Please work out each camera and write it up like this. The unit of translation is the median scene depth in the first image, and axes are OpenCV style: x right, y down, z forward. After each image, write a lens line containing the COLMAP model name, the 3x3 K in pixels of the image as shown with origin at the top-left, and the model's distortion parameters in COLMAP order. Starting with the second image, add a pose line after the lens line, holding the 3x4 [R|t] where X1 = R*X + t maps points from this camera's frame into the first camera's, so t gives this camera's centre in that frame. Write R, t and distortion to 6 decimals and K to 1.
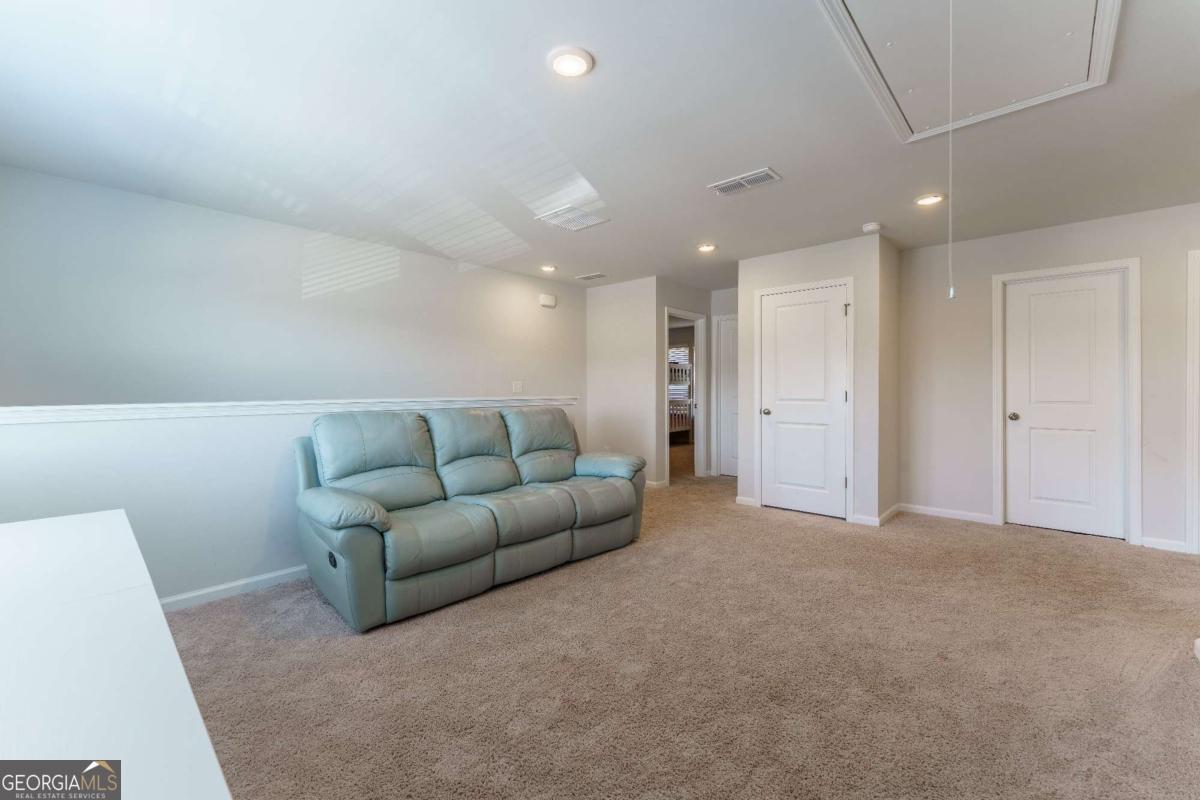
lens RADIAL K [[469.3, 0, 591.5], [0, 469.3, 391.0], [0, 0, 1]] dist [-0.000184, 0.000132]
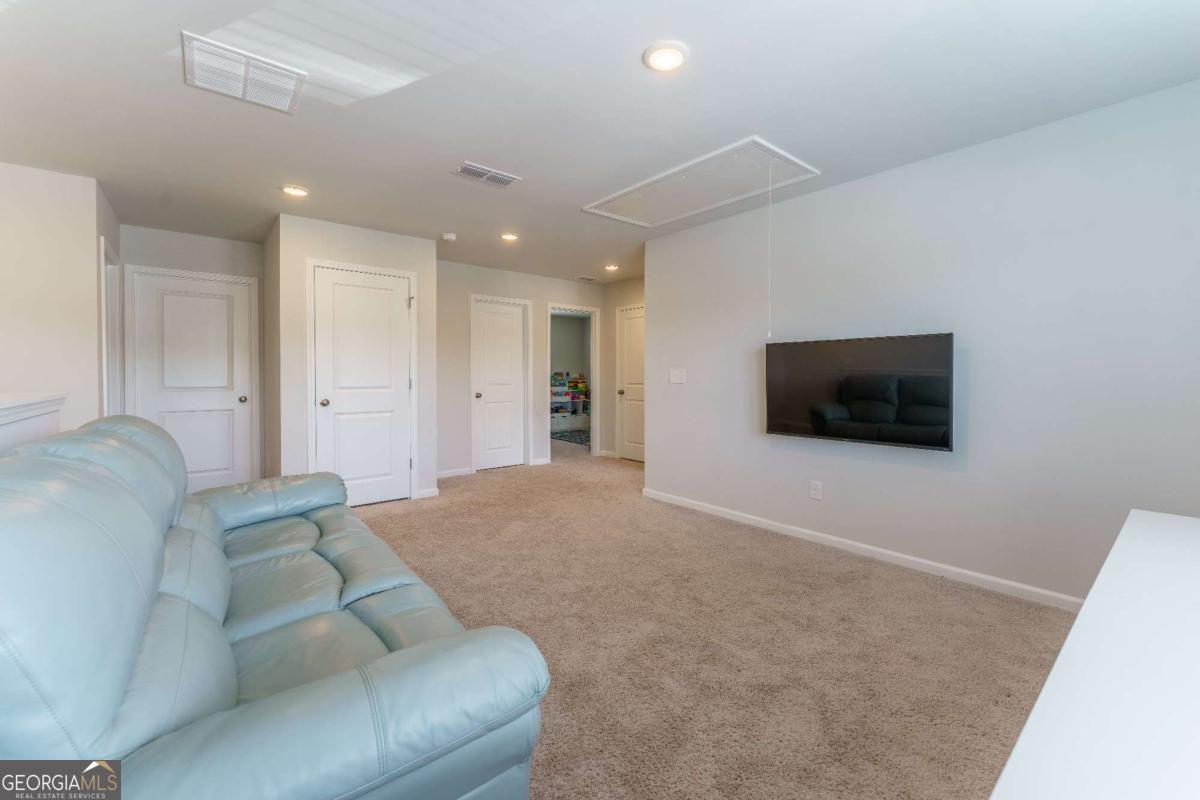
lens RADIAL K [[488.0, 0, 577.9], [0, 488.0, 382.2], [0, 0, 1]] dist [-0.001221, -0.004242]
pose [[0.159643, -0.014039, 0.987075, -0.550196], [0.004250, 0.999899, 0.013534, -0.004753], [-0.987166, 0.002035, 0.159687, 0.497959]]
